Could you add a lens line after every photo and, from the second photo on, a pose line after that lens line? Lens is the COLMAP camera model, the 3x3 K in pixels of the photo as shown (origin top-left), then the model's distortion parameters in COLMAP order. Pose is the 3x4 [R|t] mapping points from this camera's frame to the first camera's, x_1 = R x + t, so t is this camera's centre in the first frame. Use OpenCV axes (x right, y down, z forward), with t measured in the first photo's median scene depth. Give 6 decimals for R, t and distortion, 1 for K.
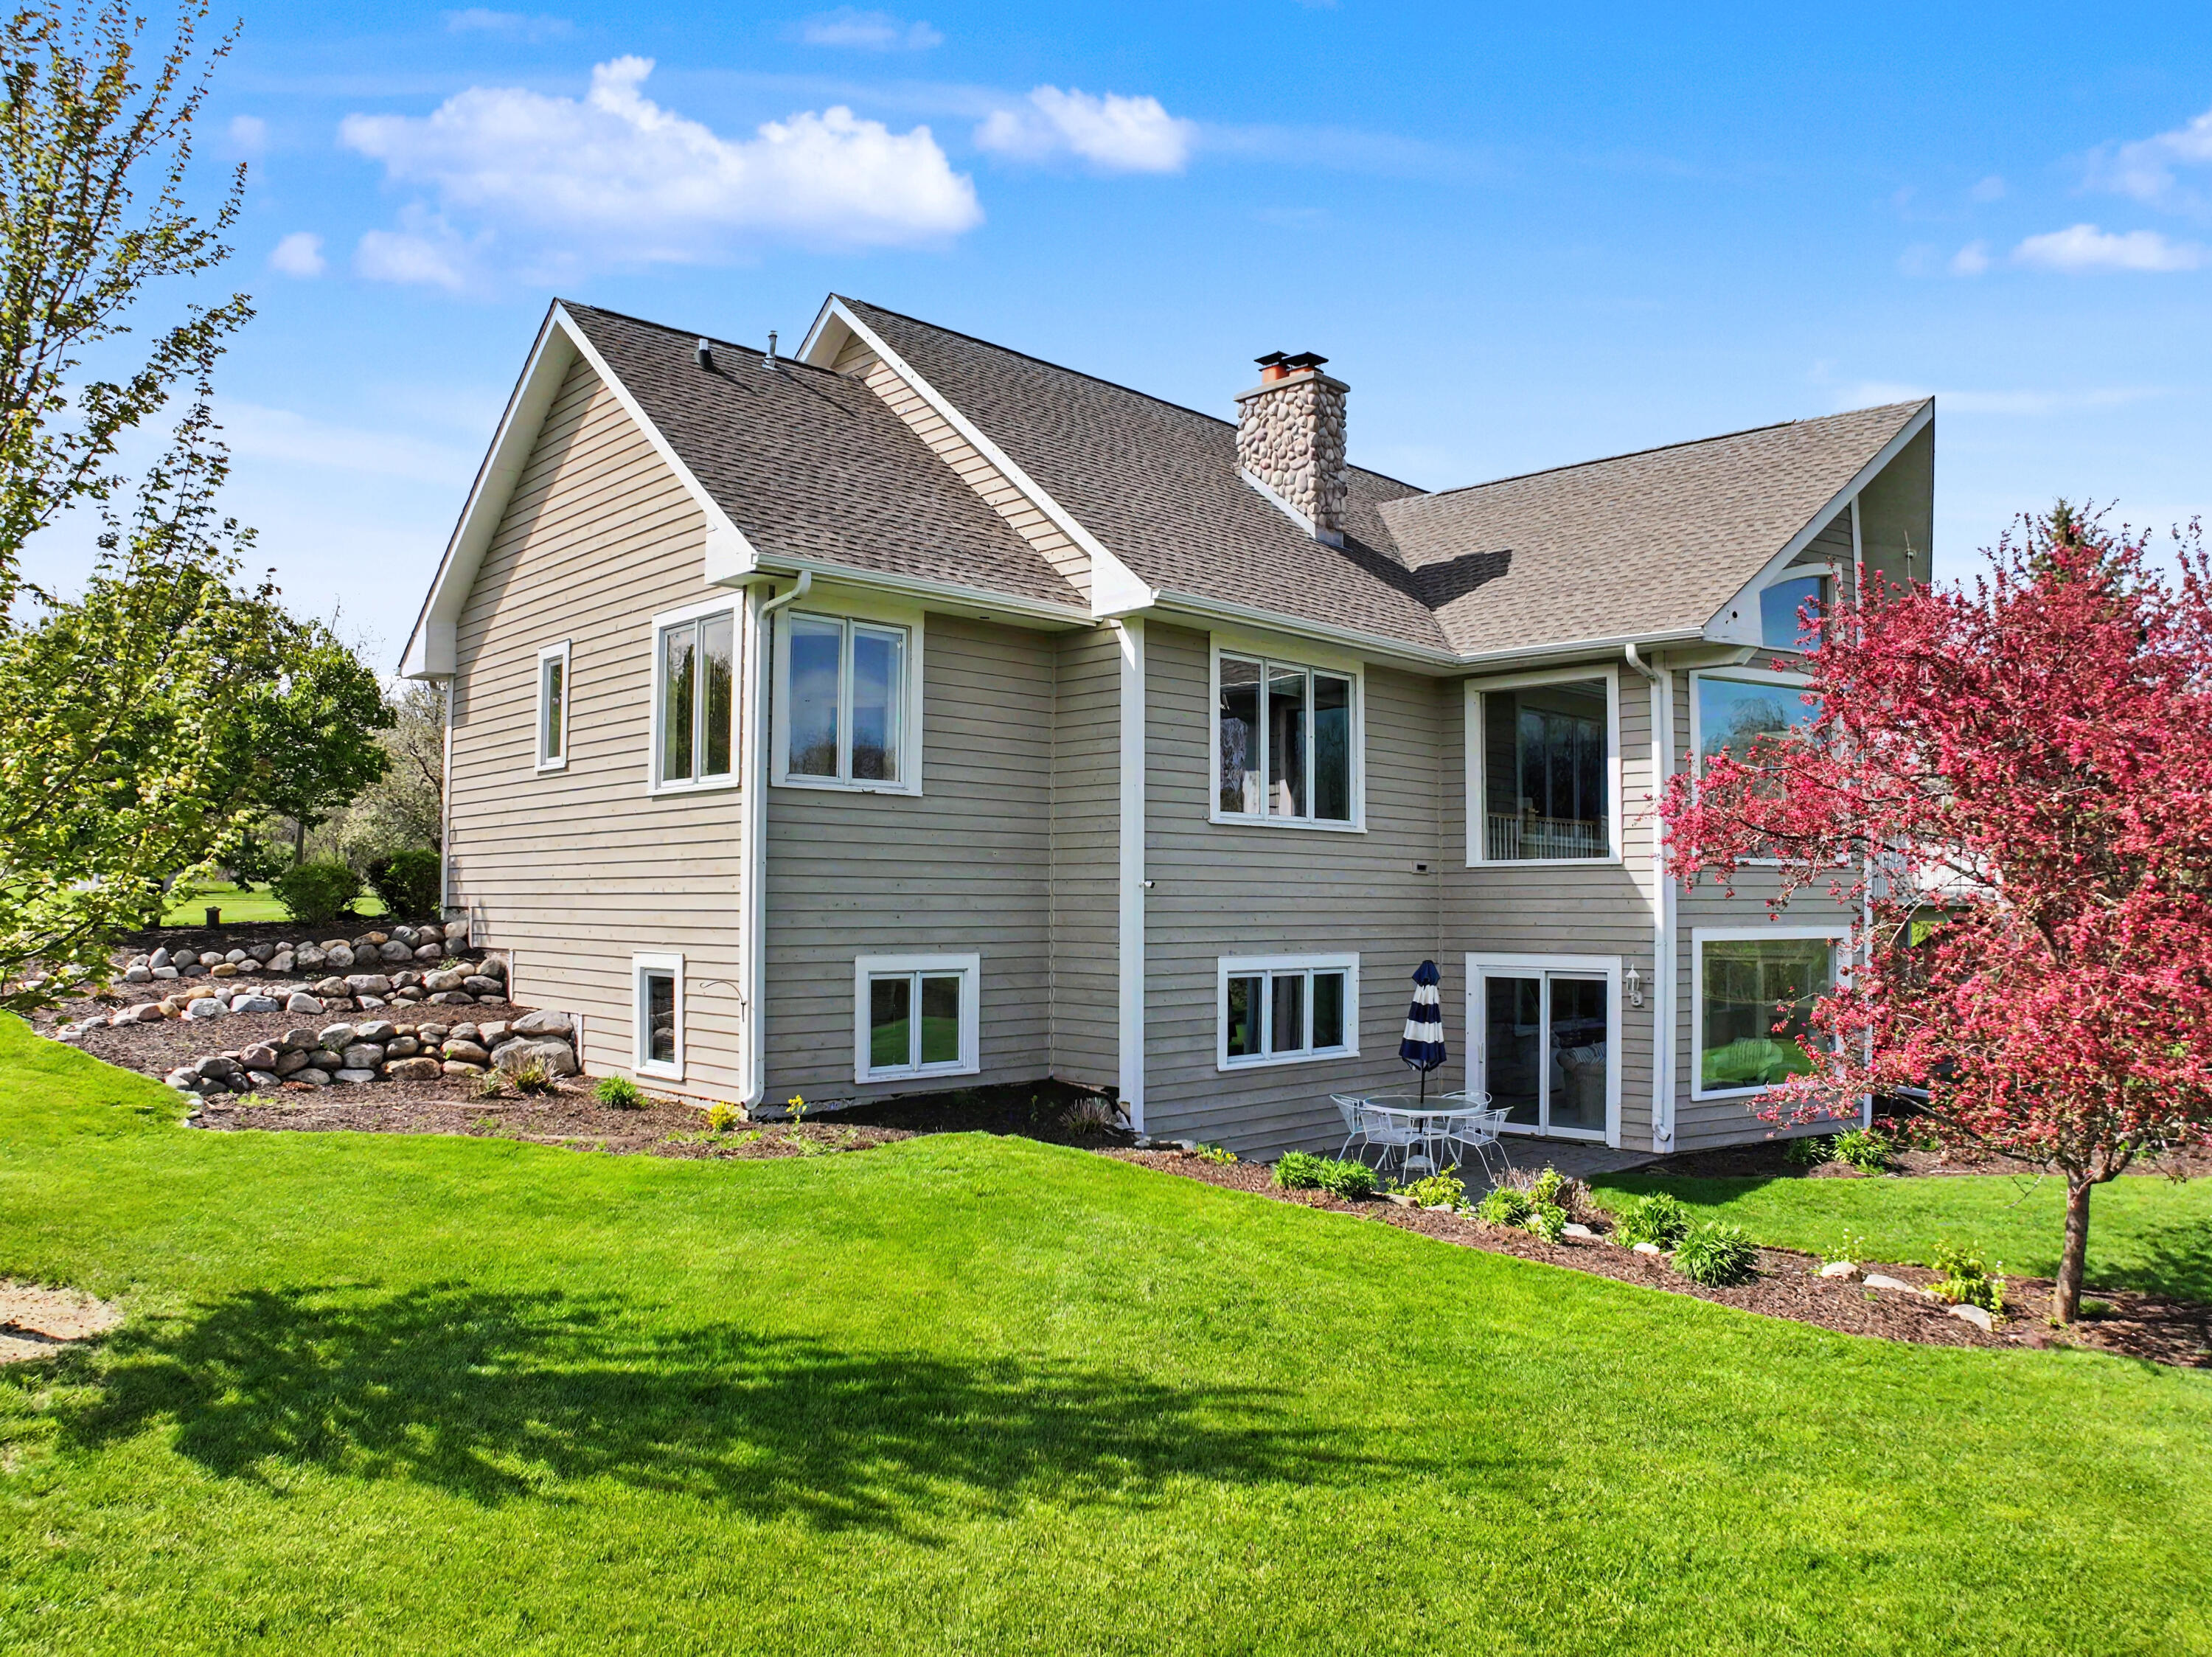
lens RADIAL K [[1565.1, 0, 1095.9], [0, 1565.1, 835.1], [0, 0, 1]] dist [-0.157055, -0.003881]
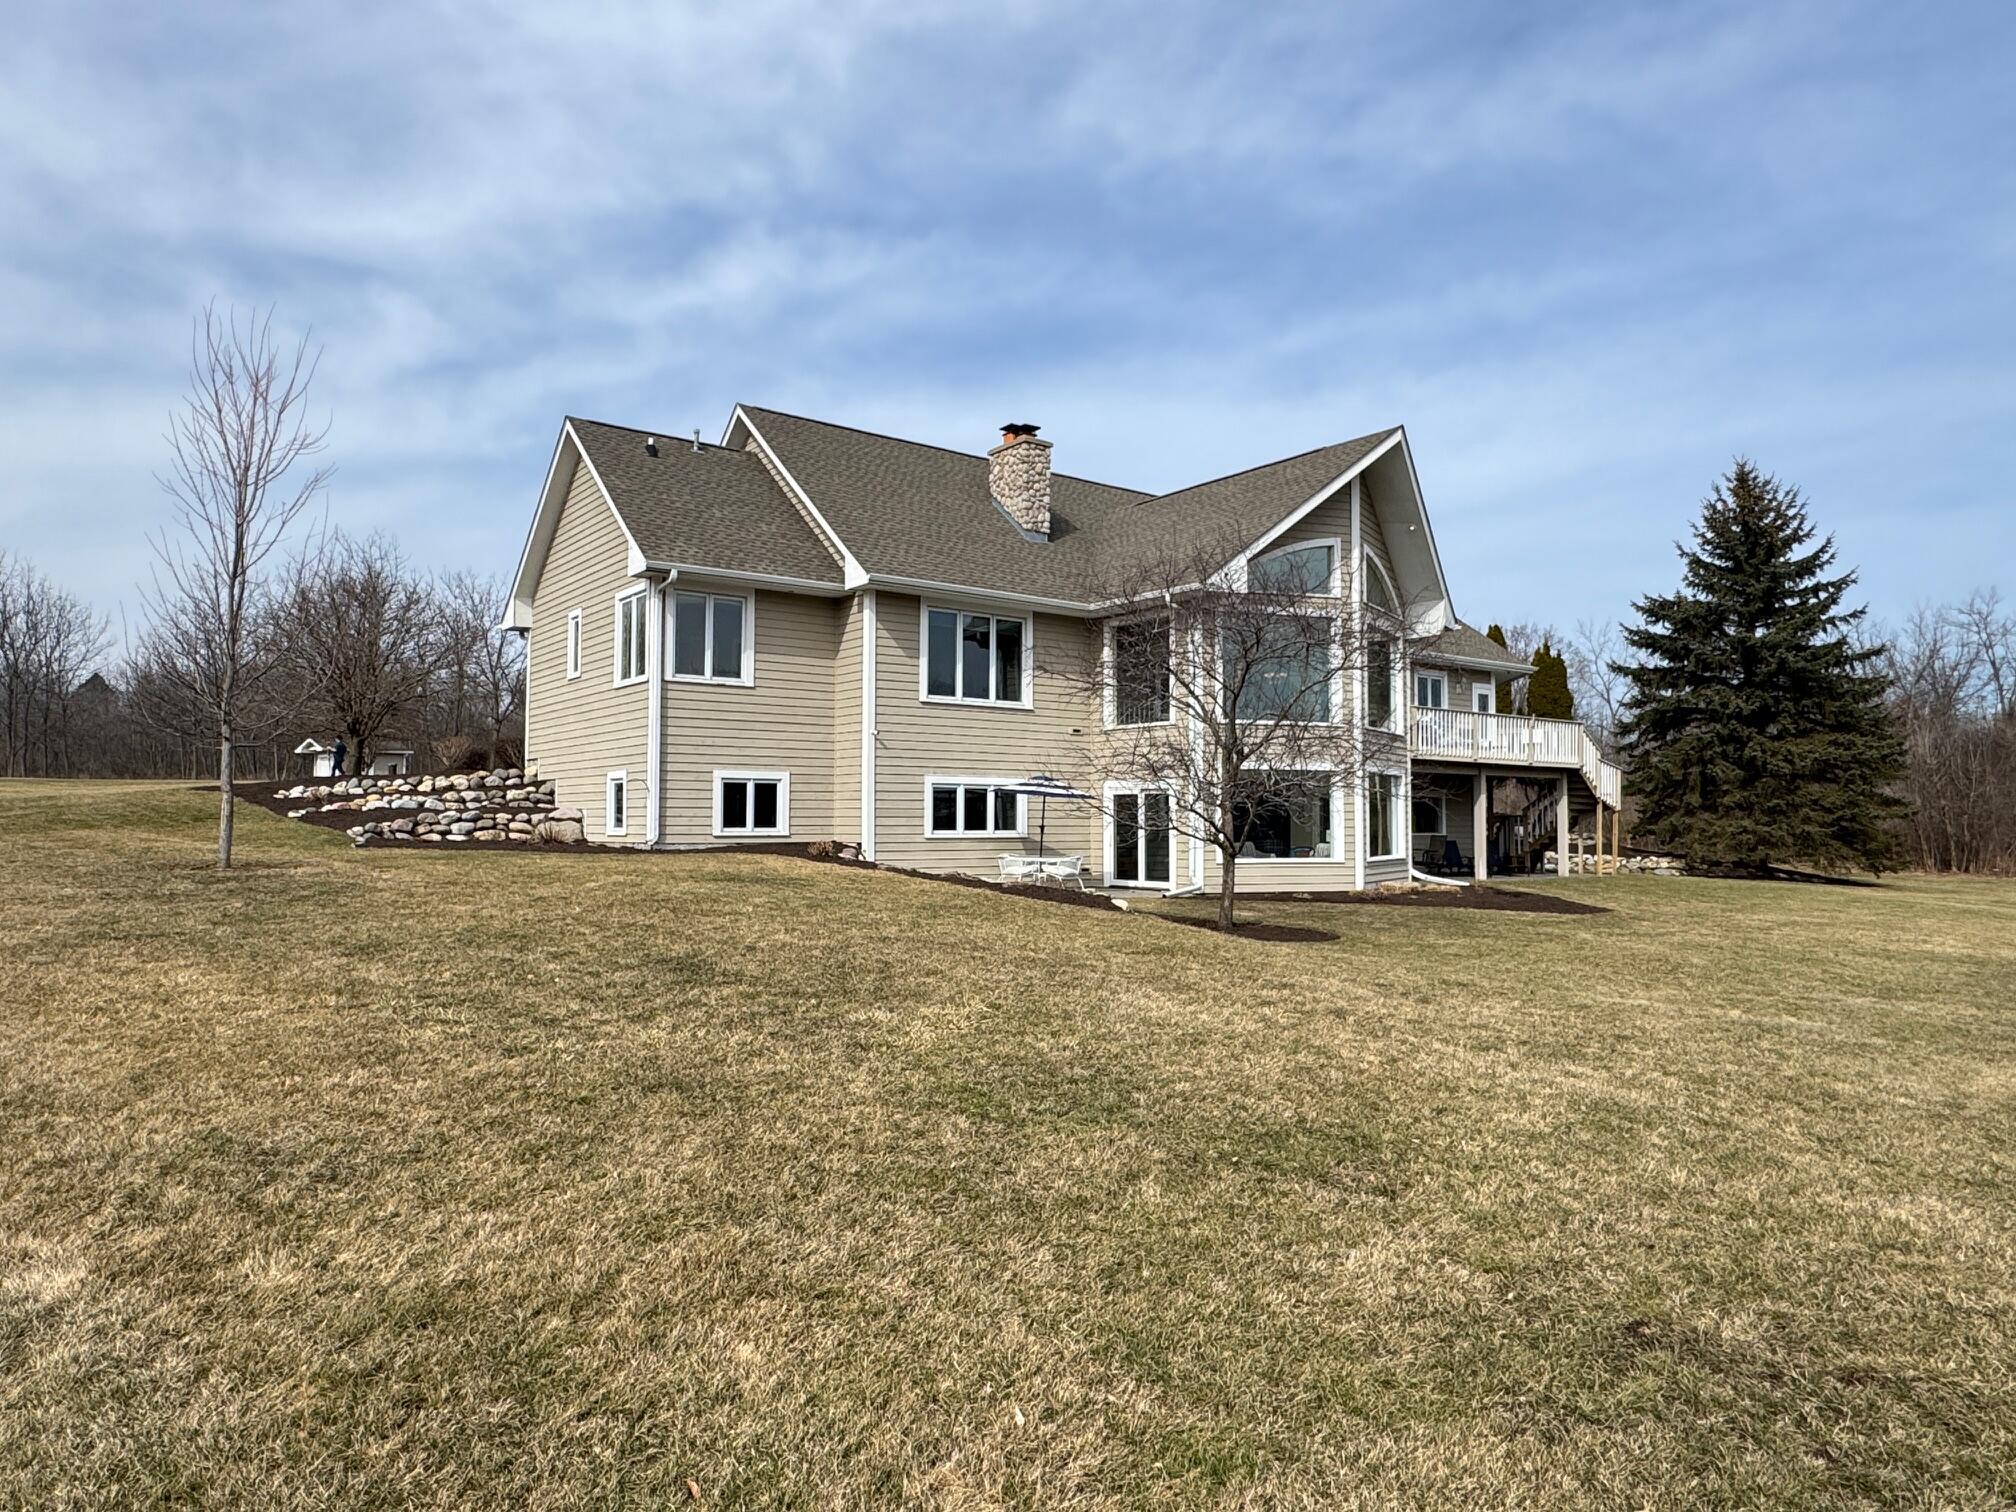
lens RADIAL K [[1253.0, 0, 1008.3], [0, 1253.0, 771.4], [0, 0, 1]] dist [-0.004249, -0.000442]
pose [[0.993344, -0.007935, -0.114911, 0.330327], [0.008789, 0.999937, 0.006928, 0.062655], [0.114849, -0.007892, 0.993352, -0.426116]]
